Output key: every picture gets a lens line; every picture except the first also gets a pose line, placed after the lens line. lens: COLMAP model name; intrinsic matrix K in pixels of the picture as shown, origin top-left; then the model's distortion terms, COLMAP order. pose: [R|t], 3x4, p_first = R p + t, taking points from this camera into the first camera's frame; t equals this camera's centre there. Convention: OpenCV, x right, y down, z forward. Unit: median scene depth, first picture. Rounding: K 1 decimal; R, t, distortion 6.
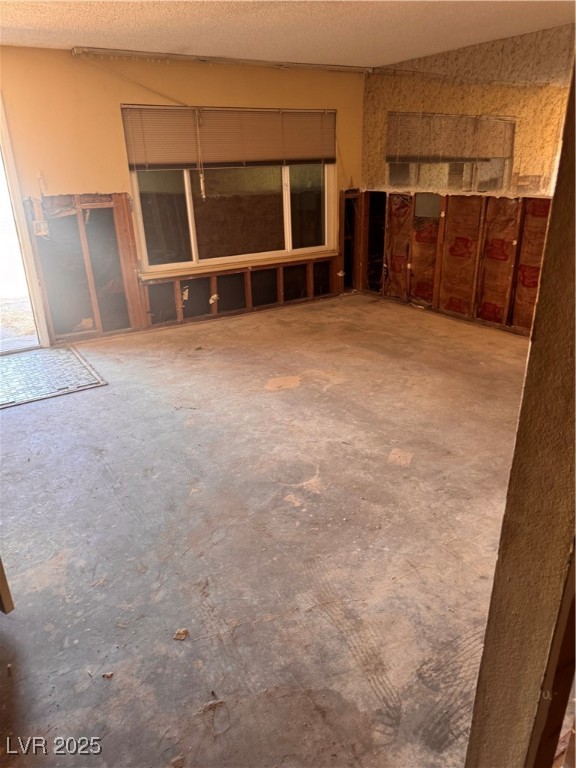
lens RADIAL K [[541.1, 0, 288.0], [0, 541.1, 384.0], [0, 0, 1]] dist [0.075630, -0.115210]
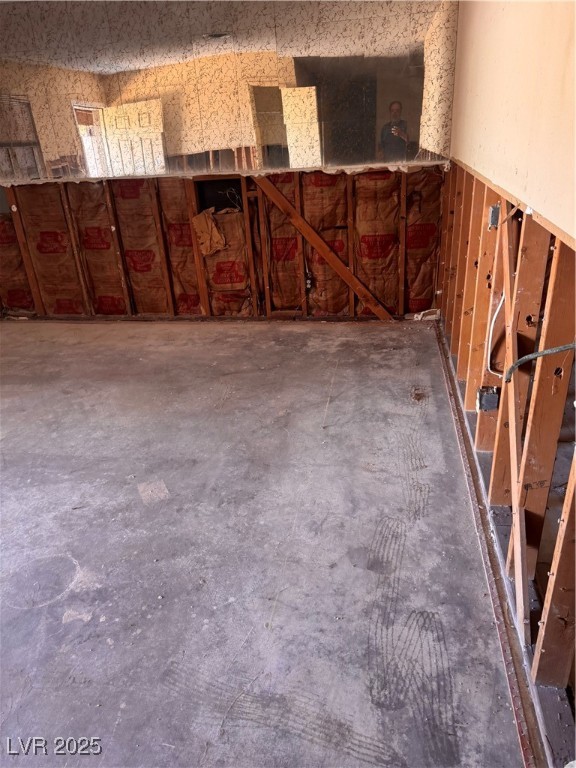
lens RADIAL K [[541.1, 0, 288.0], [0, 541.1, 384.0], [0, 0, 1]] dist [0.075630, -0.115210]
pose [[0.669506, -0.329487, 0.665733, -0.131046], [0.316599, 0.937332, 0.145515, -0.063584], [-0.671958, 0.113347, 0.731864, 0.178666]]
